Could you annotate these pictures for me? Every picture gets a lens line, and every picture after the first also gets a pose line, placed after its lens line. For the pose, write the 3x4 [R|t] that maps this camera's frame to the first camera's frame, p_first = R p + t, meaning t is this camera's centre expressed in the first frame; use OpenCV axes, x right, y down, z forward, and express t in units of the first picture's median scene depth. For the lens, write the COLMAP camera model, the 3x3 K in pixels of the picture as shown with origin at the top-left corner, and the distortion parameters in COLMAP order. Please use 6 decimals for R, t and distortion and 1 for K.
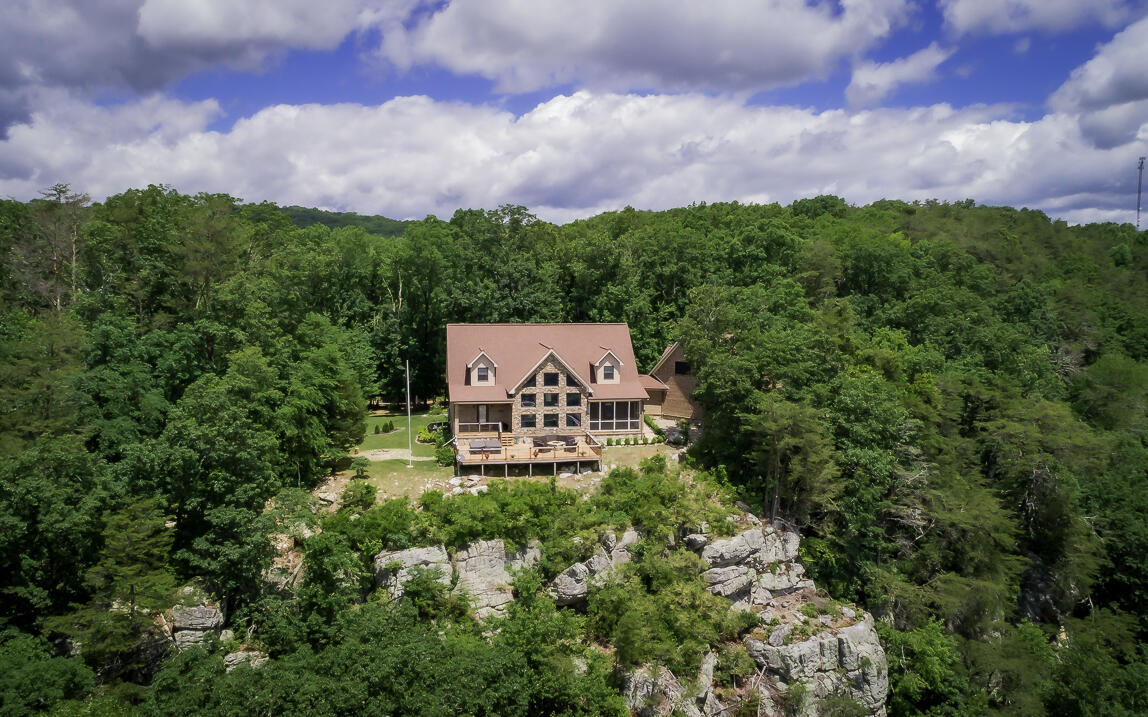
lens RADIAL K [[871.2, 0, 574.0], [0, 871.2, 358.5], [0, 0, 1]] dist [-0.017547, 0.004002]
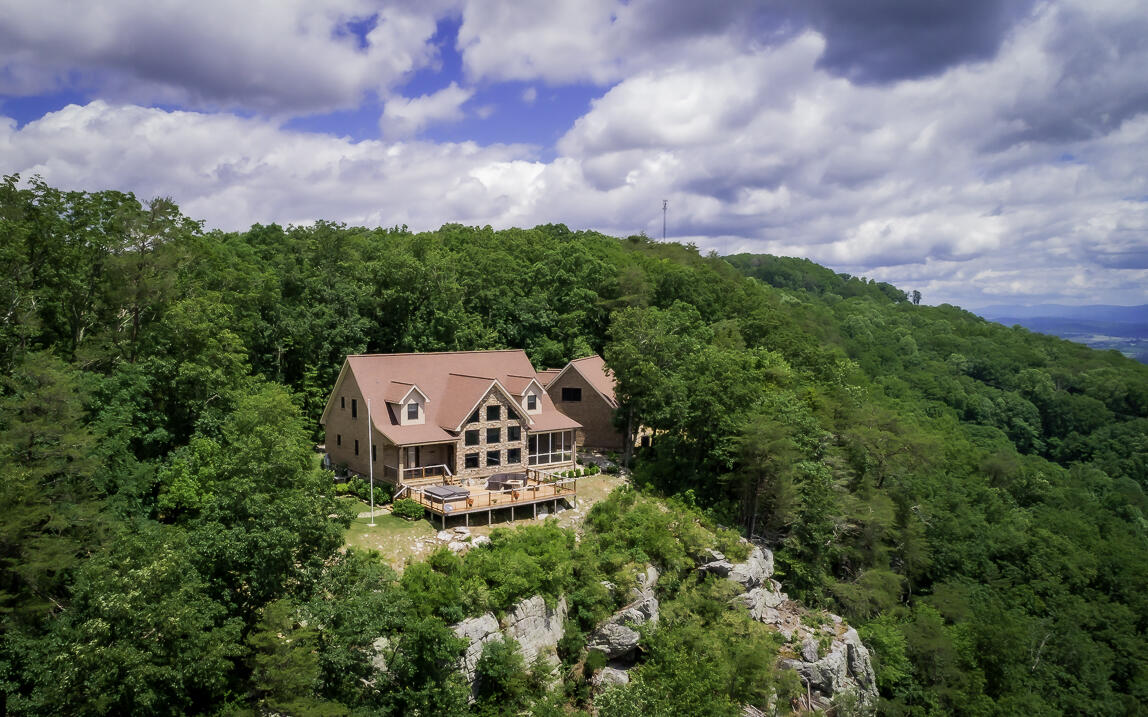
lens RADIAL K [[876.2, 0, 509.8], [0, 876.2, 373.3], [0, 0, 1]] dist [-0.003700, 0.000091]
pose [[0.909912, -0.035853, 0.413250, -0.440685], [0.041559, 0.999124, -0.004823, -0.013865], [-0.412715, 0.021563, 0.910605, 0.182126]]
